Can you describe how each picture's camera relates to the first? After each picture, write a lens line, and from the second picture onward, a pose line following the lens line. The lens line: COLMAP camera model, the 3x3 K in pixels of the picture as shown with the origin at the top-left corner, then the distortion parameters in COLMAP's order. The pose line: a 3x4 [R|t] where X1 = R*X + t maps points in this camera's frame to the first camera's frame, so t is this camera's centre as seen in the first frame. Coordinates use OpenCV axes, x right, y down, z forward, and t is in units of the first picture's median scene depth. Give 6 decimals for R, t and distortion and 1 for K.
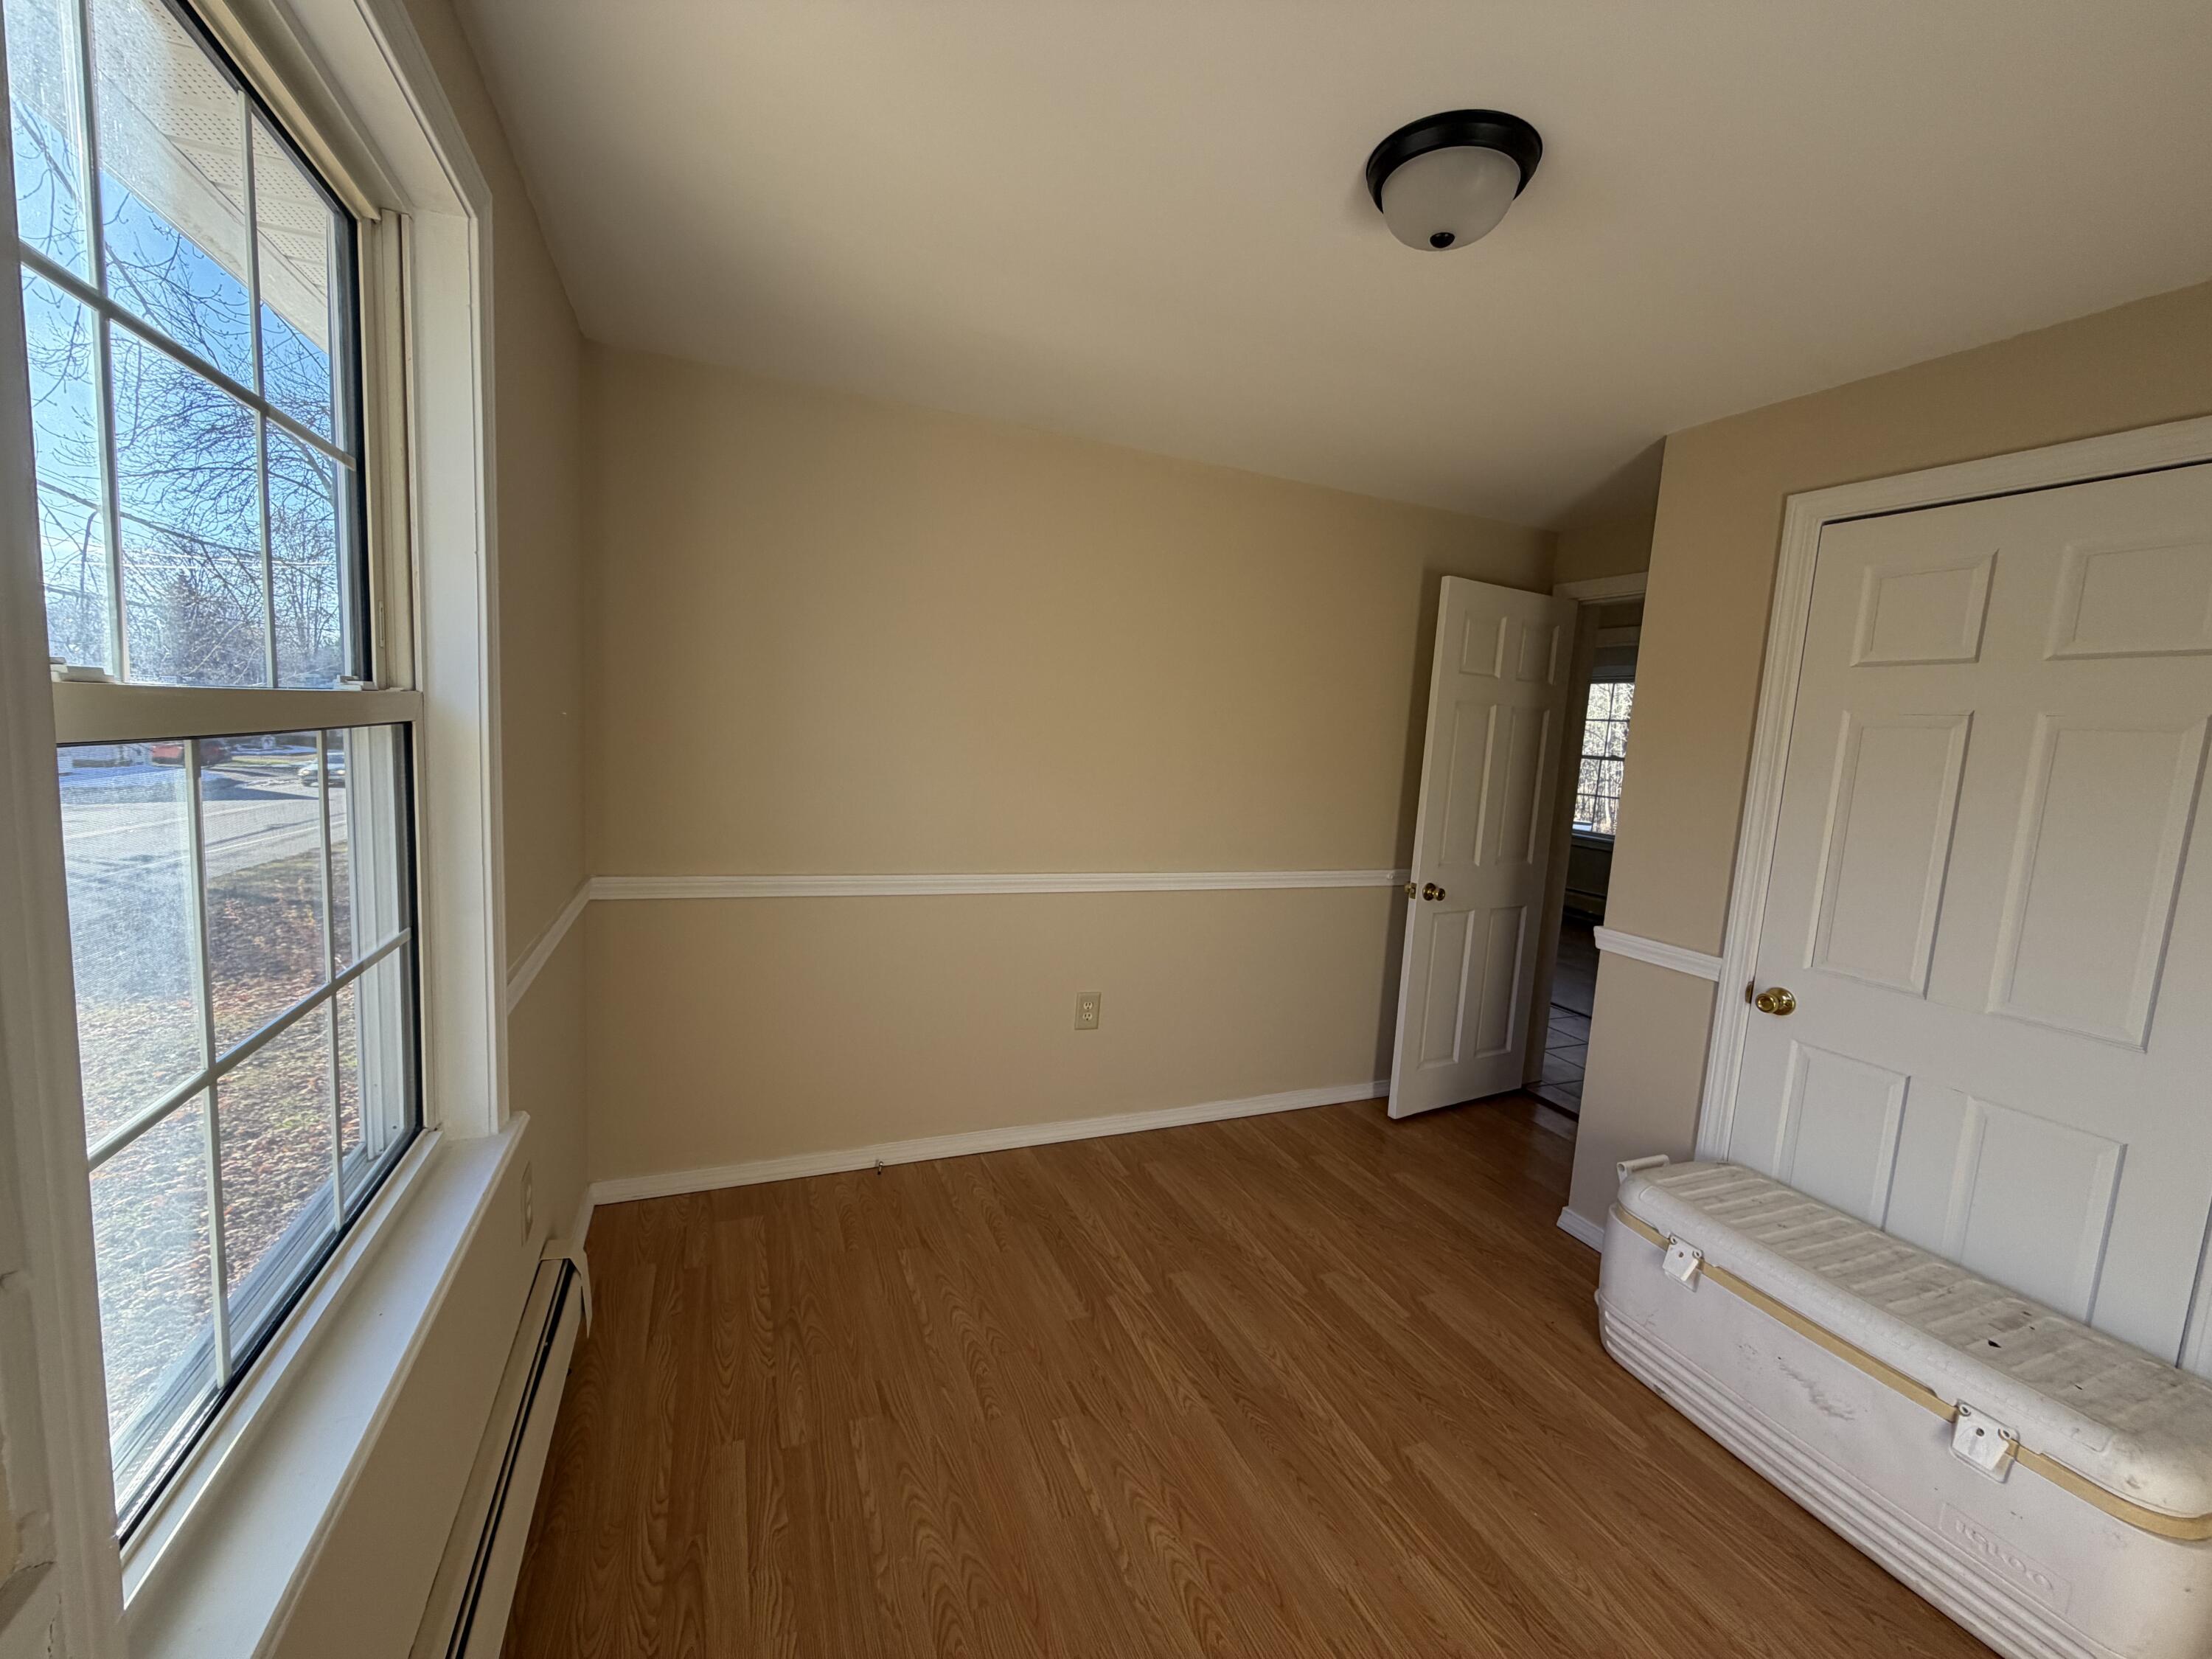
lens RADIAL K [[881.1, 0, 1110.5], [0, 881.1, 827.2], [0, 0, 1]] dist [0.001915, 0.000088]
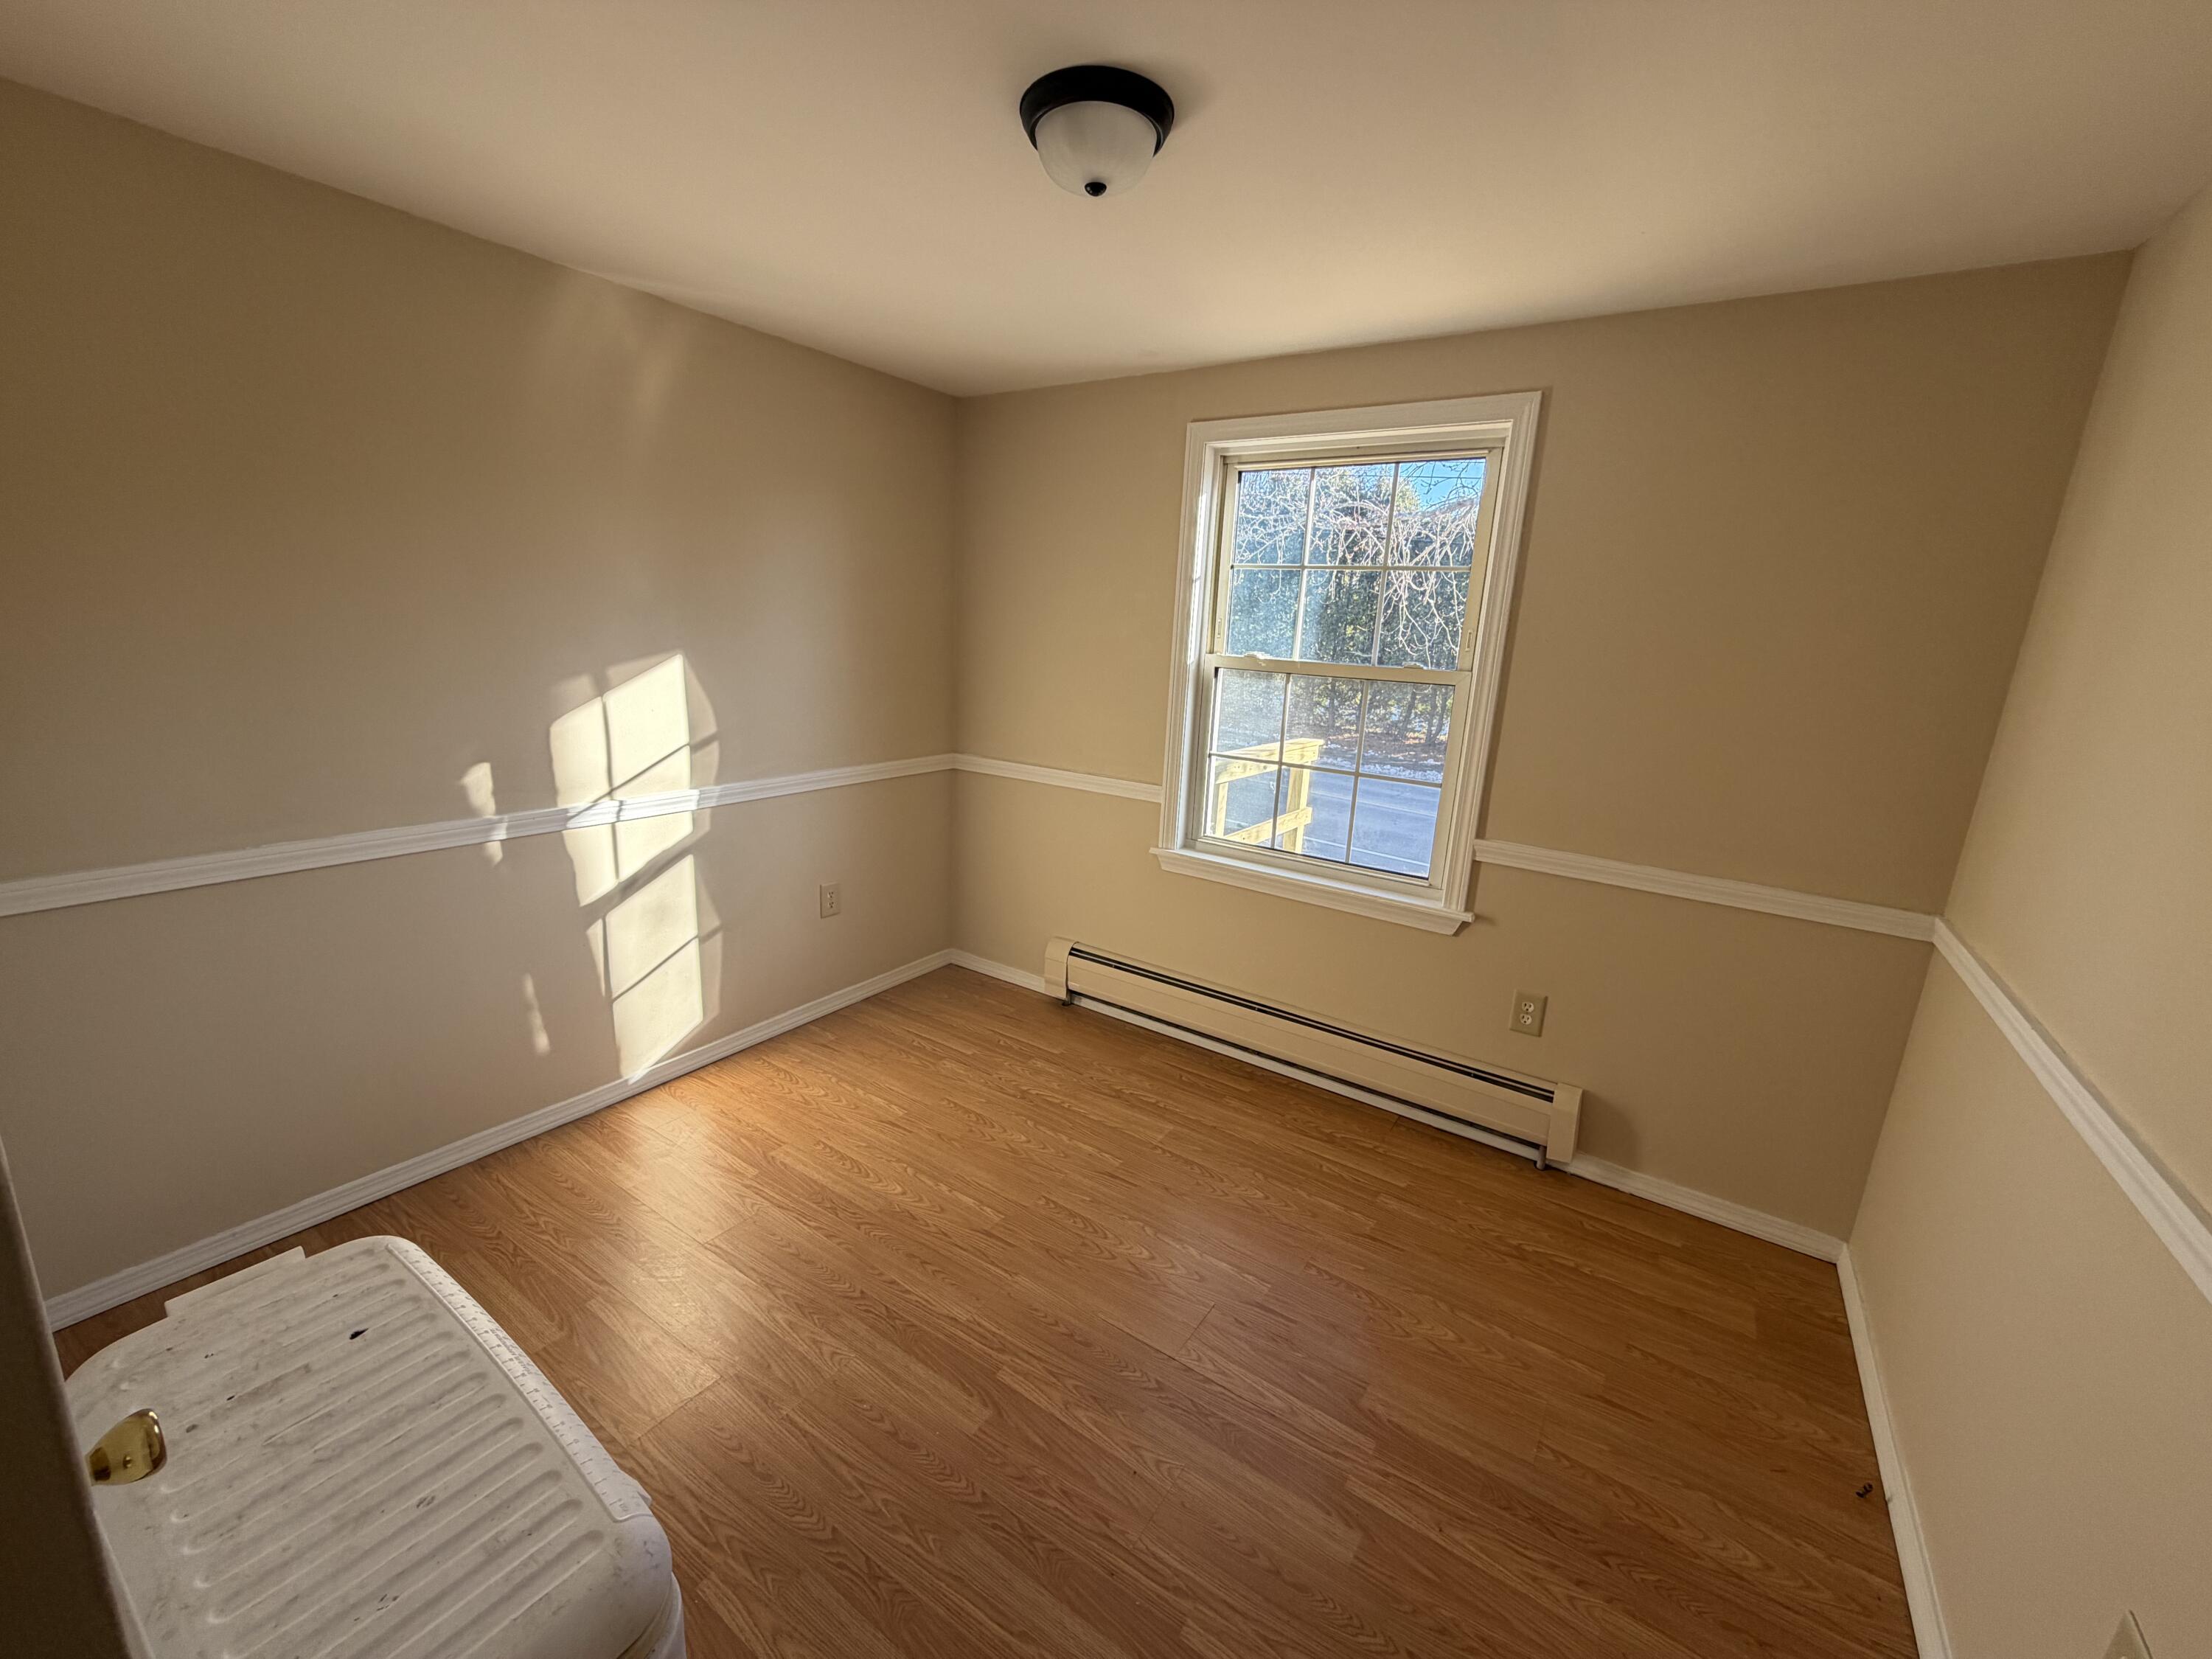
lens RADIAL K [[881.1, 0, 1109.1], [0, 881.1, 823.5], [0, 0, 1]] dist [0.001915, 0.000088]
pose [[-0.829884, 0.021945, -0.557505, 0.782727], [-0.170189, 0.941648, 0.290403, -0.204309], [0.531346, 0.335882, -0.777724, 1.676867]]
